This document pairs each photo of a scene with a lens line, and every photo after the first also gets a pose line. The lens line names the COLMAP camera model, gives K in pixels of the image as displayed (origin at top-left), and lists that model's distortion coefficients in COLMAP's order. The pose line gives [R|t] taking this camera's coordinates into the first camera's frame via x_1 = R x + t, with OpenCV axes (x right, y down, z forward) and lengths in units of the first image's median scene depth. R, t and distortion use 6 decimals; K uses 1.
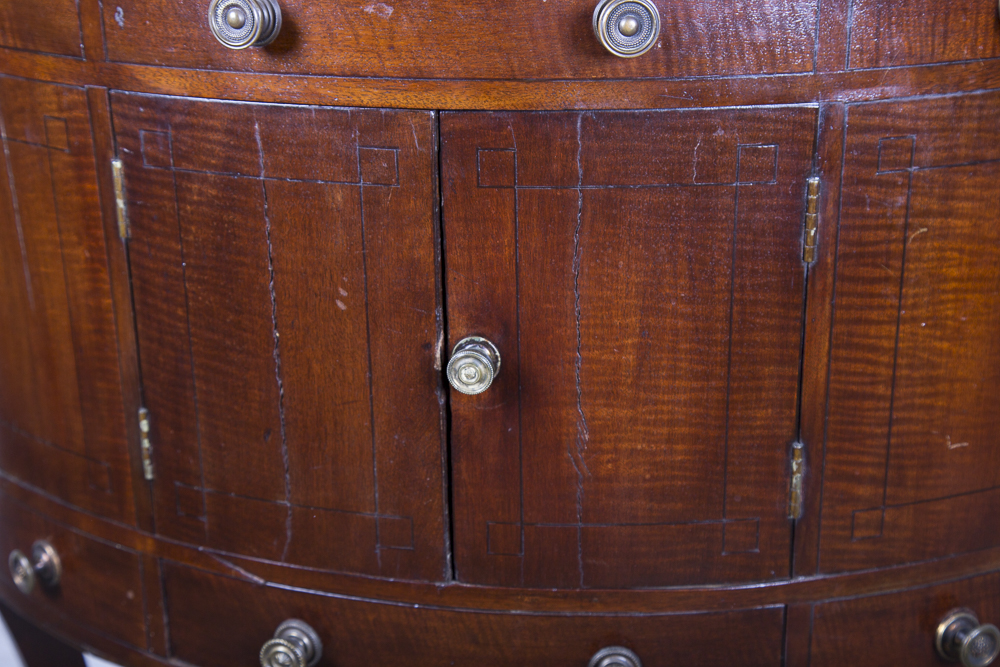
lens RADIAL K [[1449.7, 0, 491.5], [0, 1449.7, 342.5], [0, 0, 1]] dist [0.128240, 0.000000]
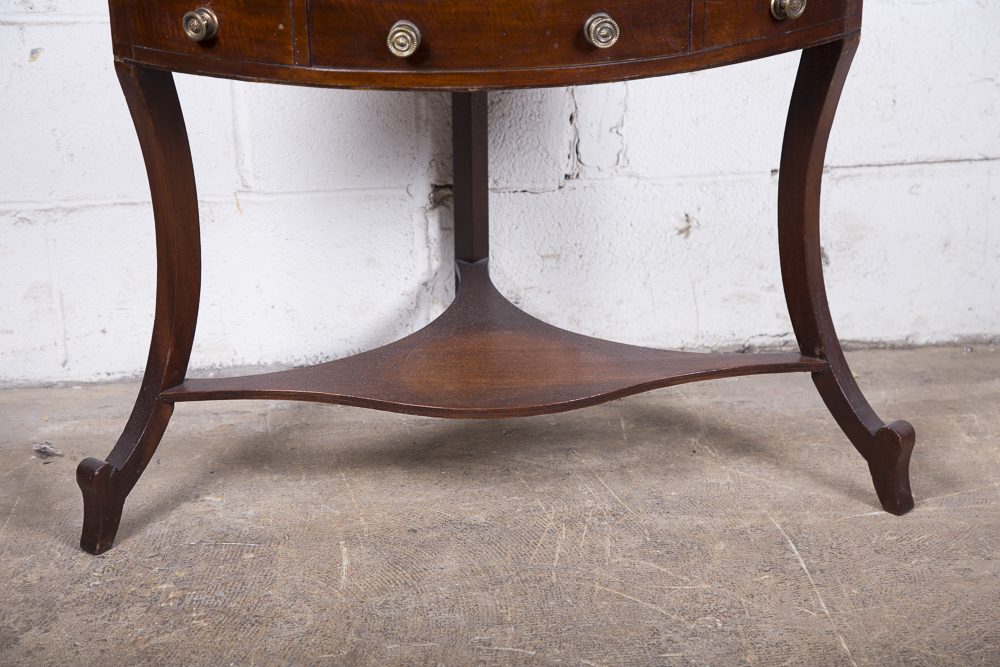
lens RADIAL K [[2031.2, 0, 495.2], [0, 2031.2, 355.0], [0, 0, 1]] dist [0.313091, 0.000000]
pose [[0.965759, -0.101466, 0.238775, -0.696212], [0.087720, 0.993853, 0.067534, 0.467076], [-0.244159, -0.044277, 0.968724, -1.411957]]
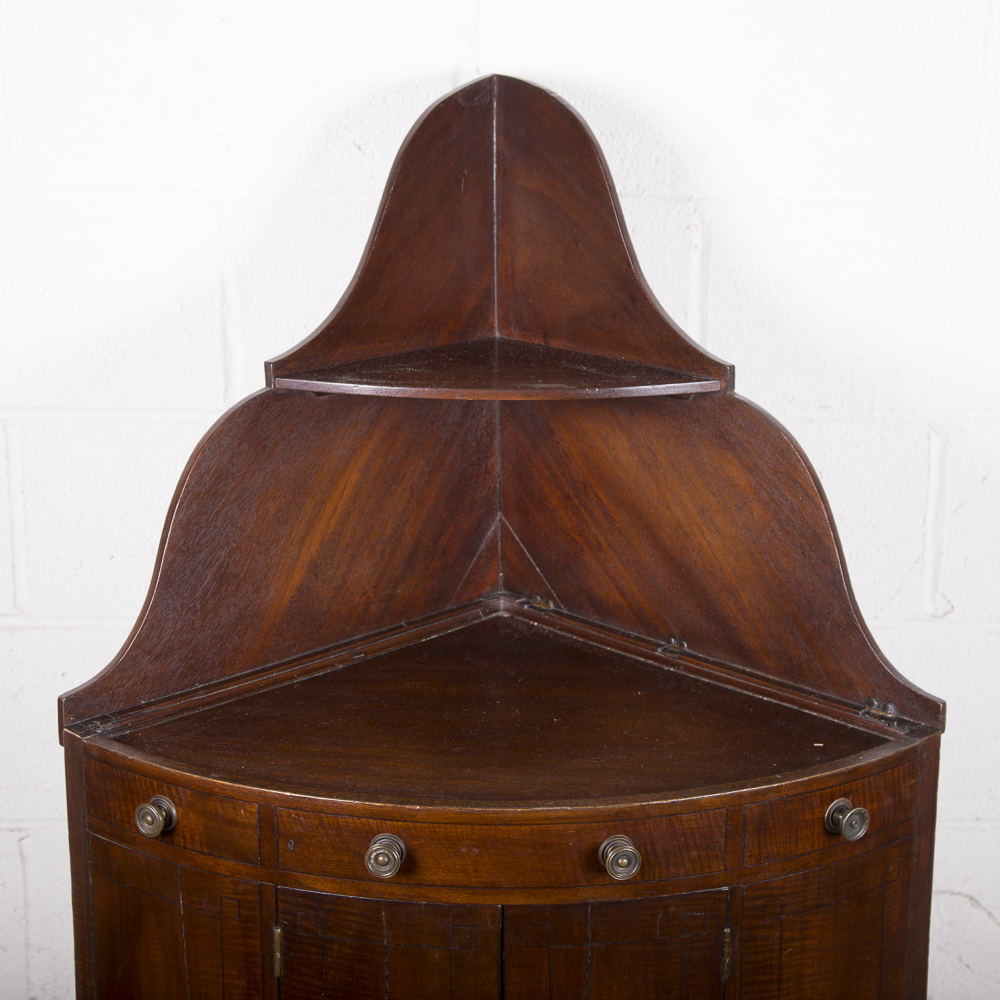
lens RADIAL K [[2039.8, 0, 496.2], [0, 2039.8, 492.1], [0, 0, 1]] dist [0.113798, 0.000000]
pose [[0.983575, -0.030364, 0.177927, -0.418766], [0.042137, 0.997138, -0.062767, -0.454724], [-0.175512, 0.069234, 0.982040, -1.221898]]
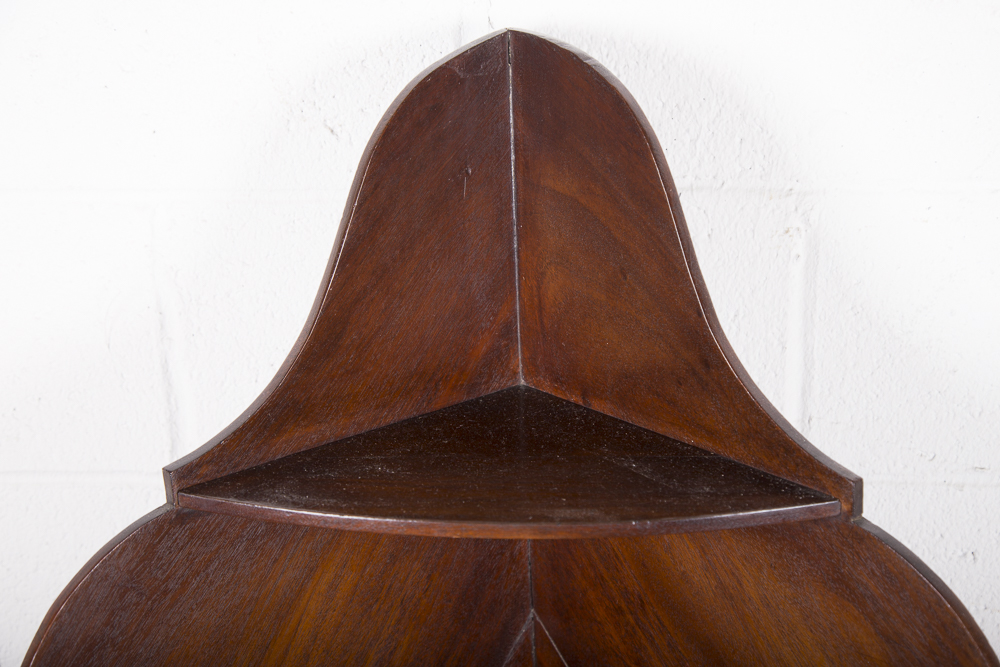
lens RADIAL K [[1507.4, 0, 497.5], [0, 1507.4, 332.6], [0, 0, 1]] dist [0.152013, 0.000000]
pose [[0.995071, -0.043746, 0.088995, -0.076358], [0.045931, 0.998688, -0.022647, -0.855389], [-0.087887, 0.026623, 0.995775, -0.019899]]
